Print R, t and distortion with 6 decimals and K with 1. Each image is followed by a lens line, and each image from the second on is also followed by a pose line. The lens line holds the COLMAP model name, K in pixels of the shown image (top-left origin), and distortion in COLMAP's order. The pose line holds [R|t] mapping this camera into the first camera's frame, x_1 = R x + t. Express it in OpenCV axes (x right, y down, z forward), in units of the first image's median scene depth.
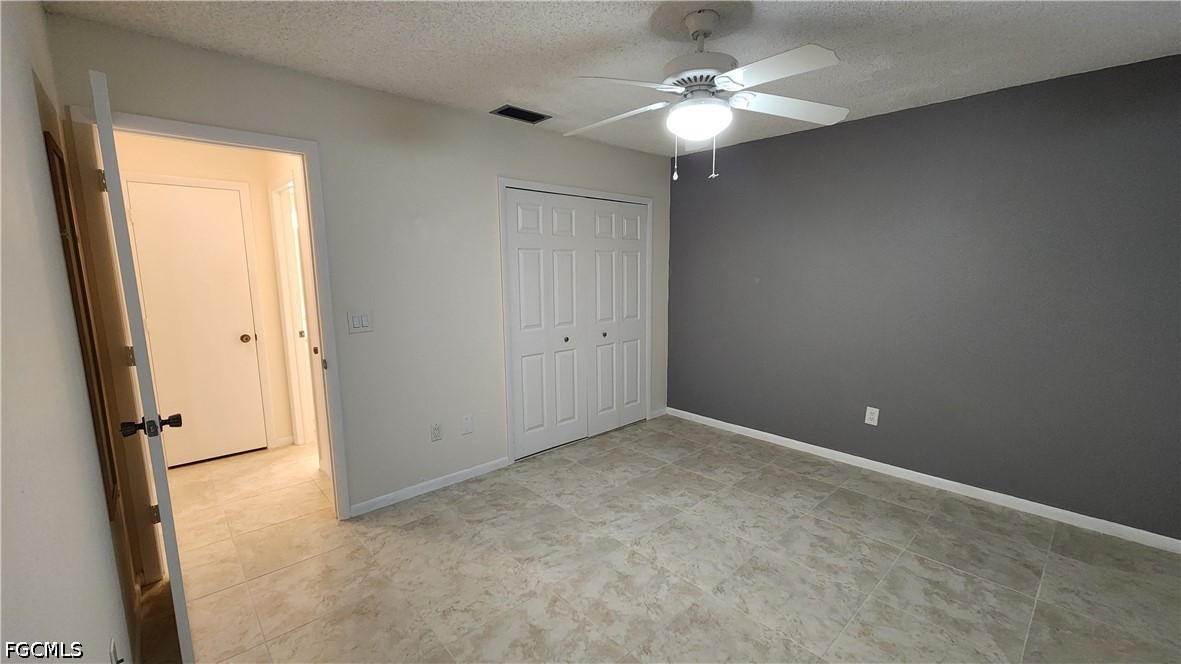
lens RADIAL K [[486.2, 0, 602.7], [0, 486.2, 341.0], [0, 0, 1]] dist [-0.002309, -0.000555]
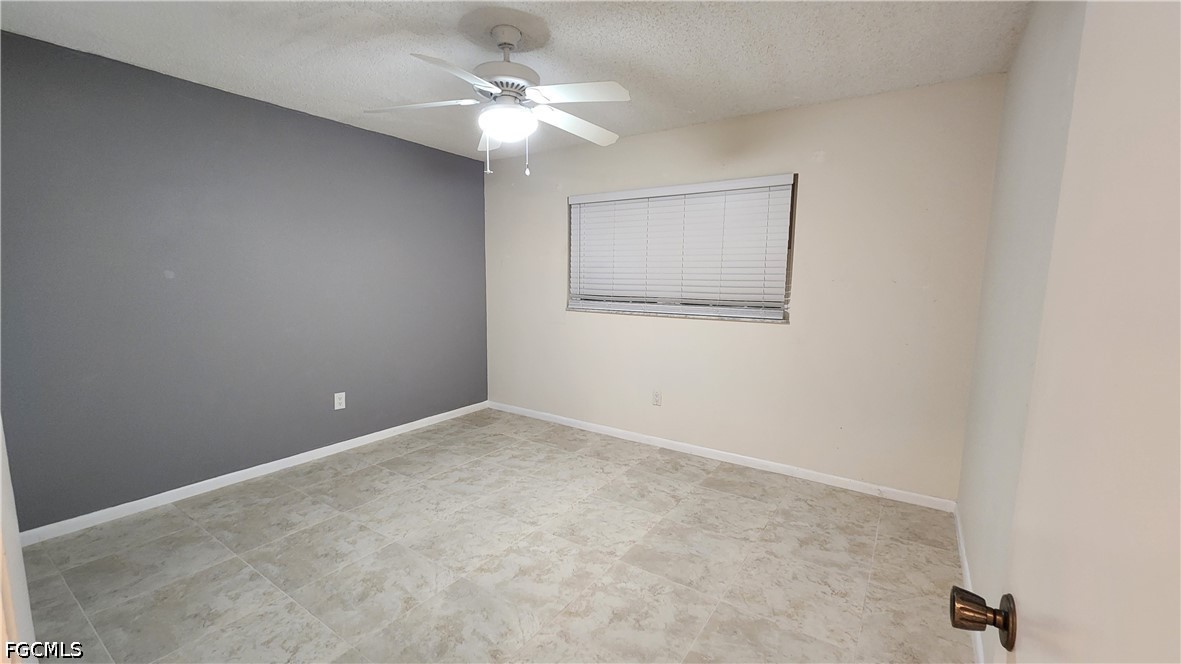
lens RADIAL K [[477.5, 0, 594.2], [0, 477.5, 332.2], [0, 0, 1]] dist [0.002705, -0.000182]
pose [[-0.224063, -0.110173, 0.968327, -0.759333], [0.139410, 0.979748, 0.143731, -0.087792], [-0.964552, 0.167199, -0.204166, 0.865569]]
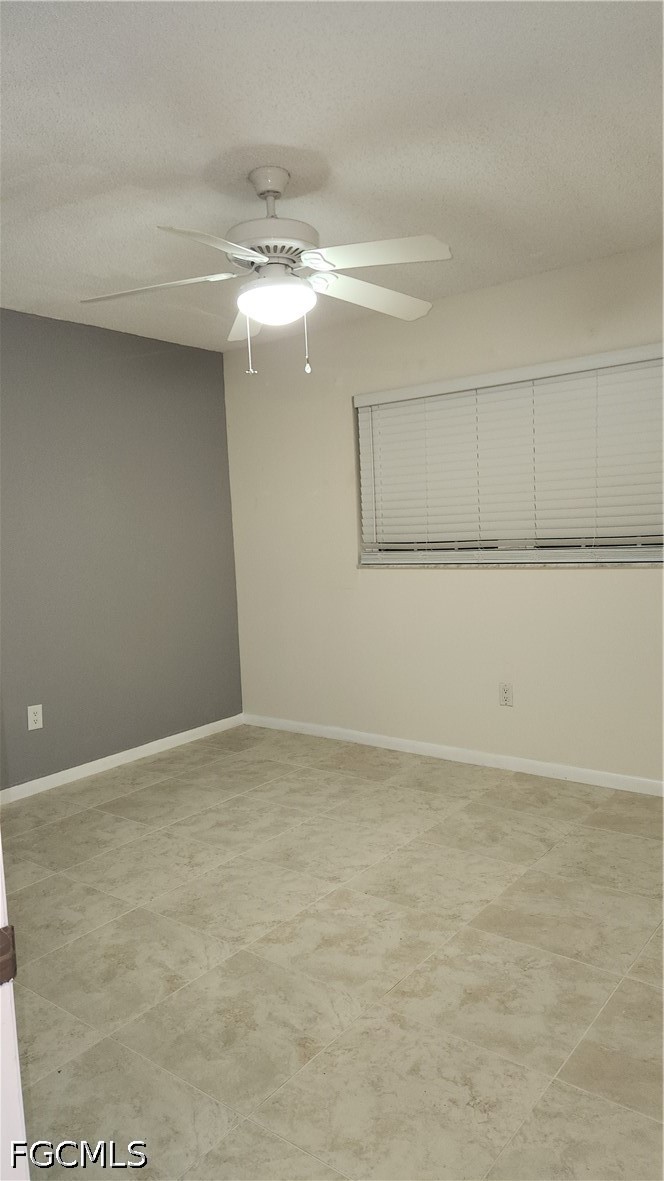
lens RADIAL K [[781.9, 0, 325.2], [0, 781.9, 593.5], [0, 0, 1]] dist [0.082907, -0.083034]
pose [[-0.149603, -0.076690, 0.985767, -0.878790], [0.198731, 0.974309, 0.105959, -0.085690], [-0.968569, 0.211754, -0.130519, 0.924714]]
